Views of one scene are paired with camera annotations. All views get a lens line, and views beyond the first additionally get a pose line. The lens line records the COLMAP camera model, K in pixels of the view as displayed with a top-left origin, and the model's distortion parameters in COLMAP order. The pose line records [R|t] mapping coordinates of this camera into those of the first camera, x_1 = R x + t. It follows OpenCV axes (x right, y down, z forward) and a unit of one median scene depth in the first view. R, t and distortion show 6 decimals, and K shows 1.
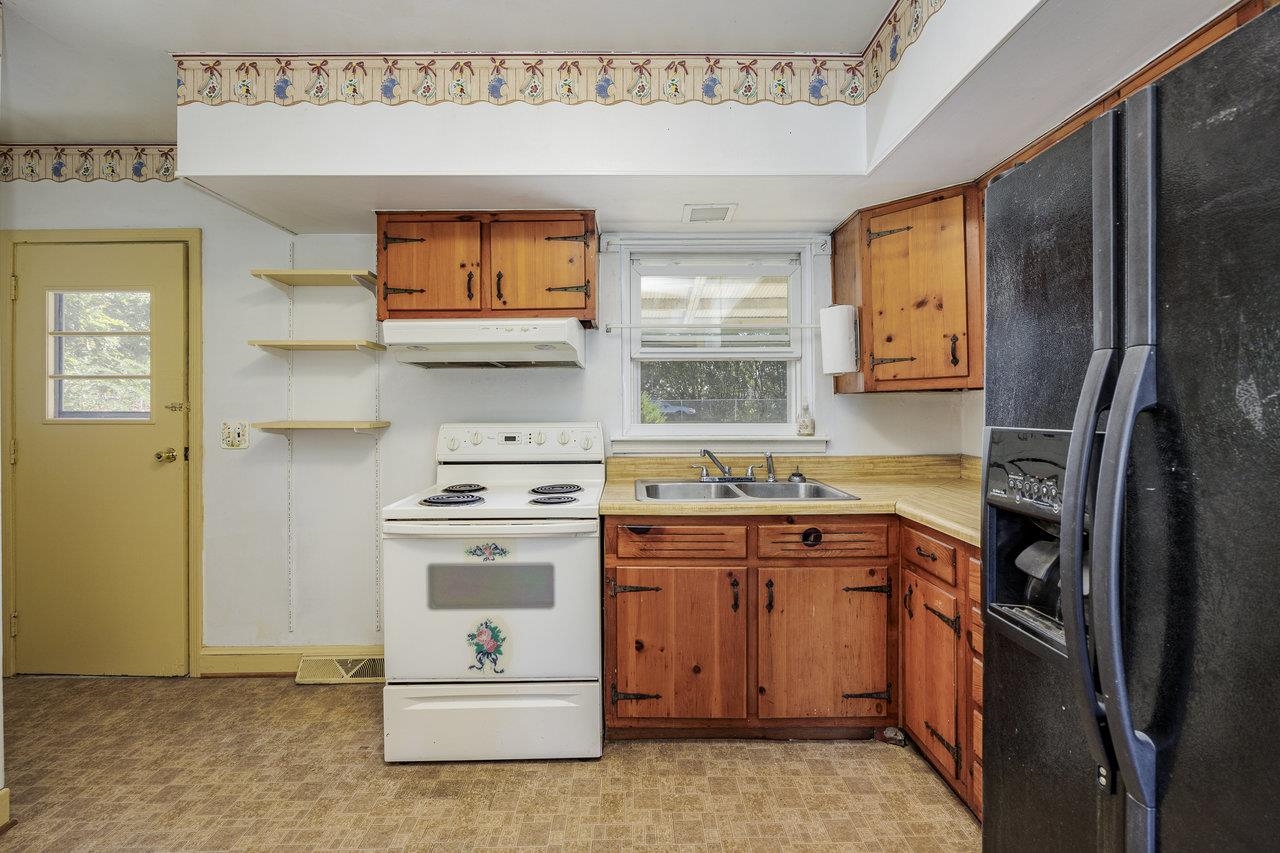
lens RADIAL K [[545.5, 0, 635.3], [0, 545.5, 409.2], [0, 0, 1]] dist [-0.004592, -0.000342]
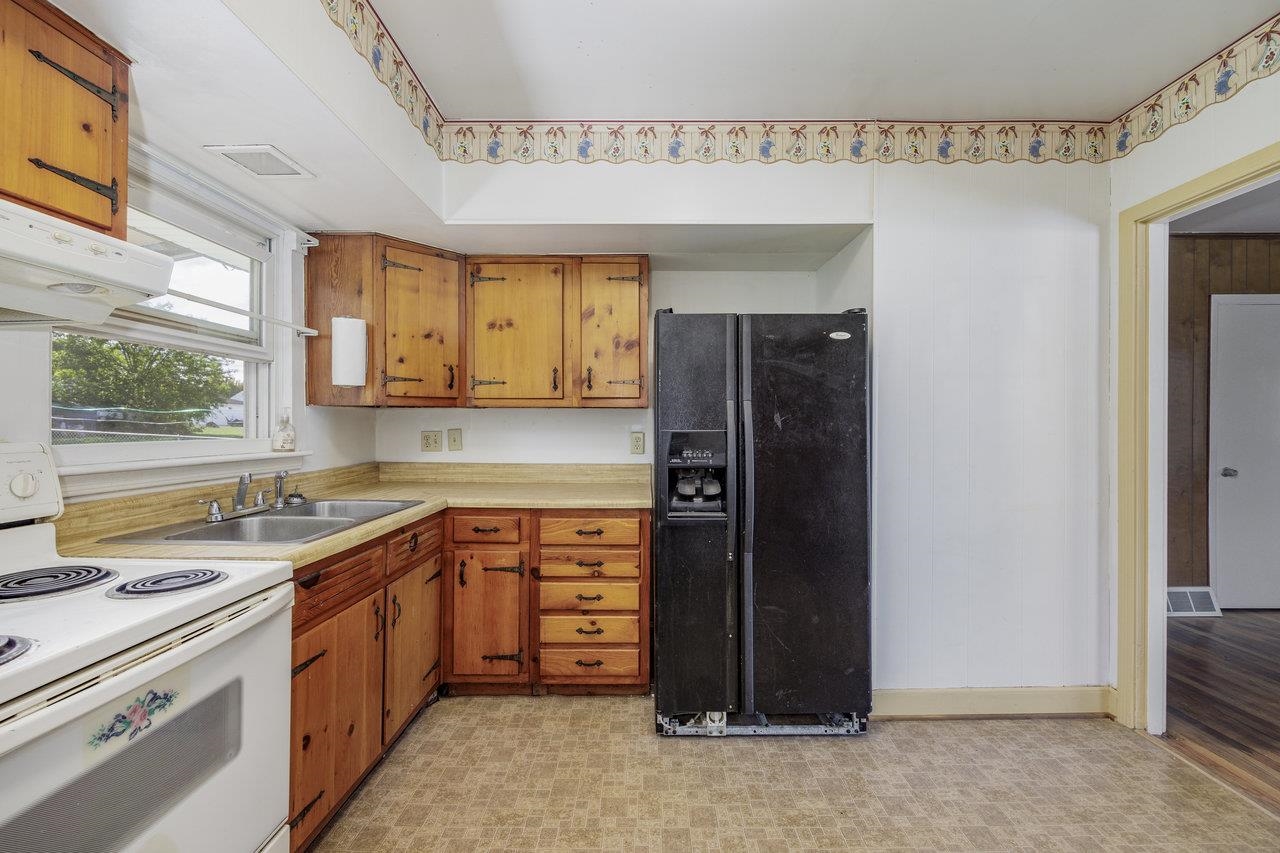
lens RADIAL K [[531.8, 0, 644.2], [0, 531.8, 425.2], [0, 0, 1]] dist [-0.001980, -0.000375]
pose [[0.012785, 0.004154, 0.999910, -0.703284], [-0.002251, 0.999989, -0.004126, 0.010570], [-0.999916, -0.002198, 0.012794, 0.538487]]
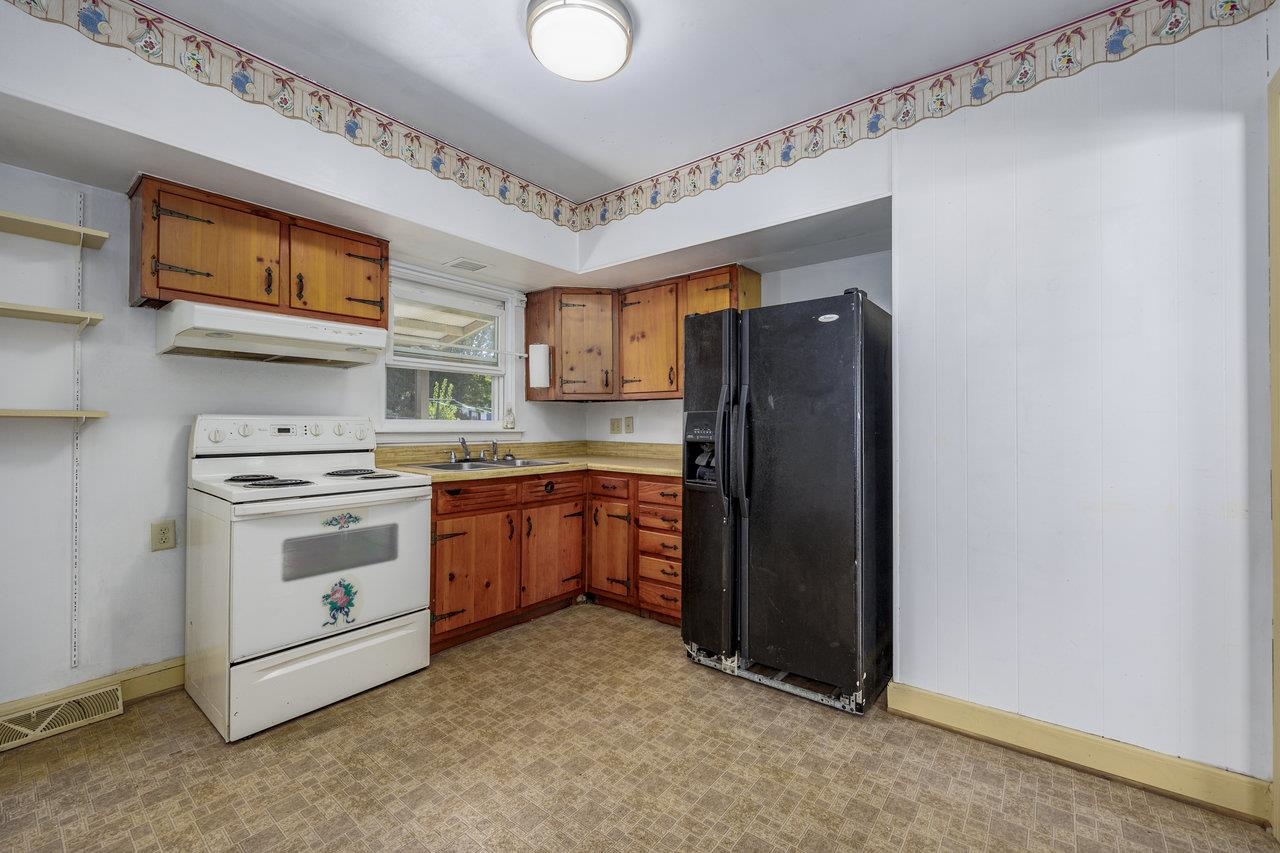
lens RADIAL K [[523.9, 0, 643.7], [0, 523.9, 423.2], [0, 0, 1]] dist [-0.002776, -0.000859]
pose [[0.630011, 0.009580, 0.776527, -0.715988], [-0.007091, 0.999953, -0.006583, 0.052370], [-0.776554, -0.001359, 0.630049, -0.204731]]
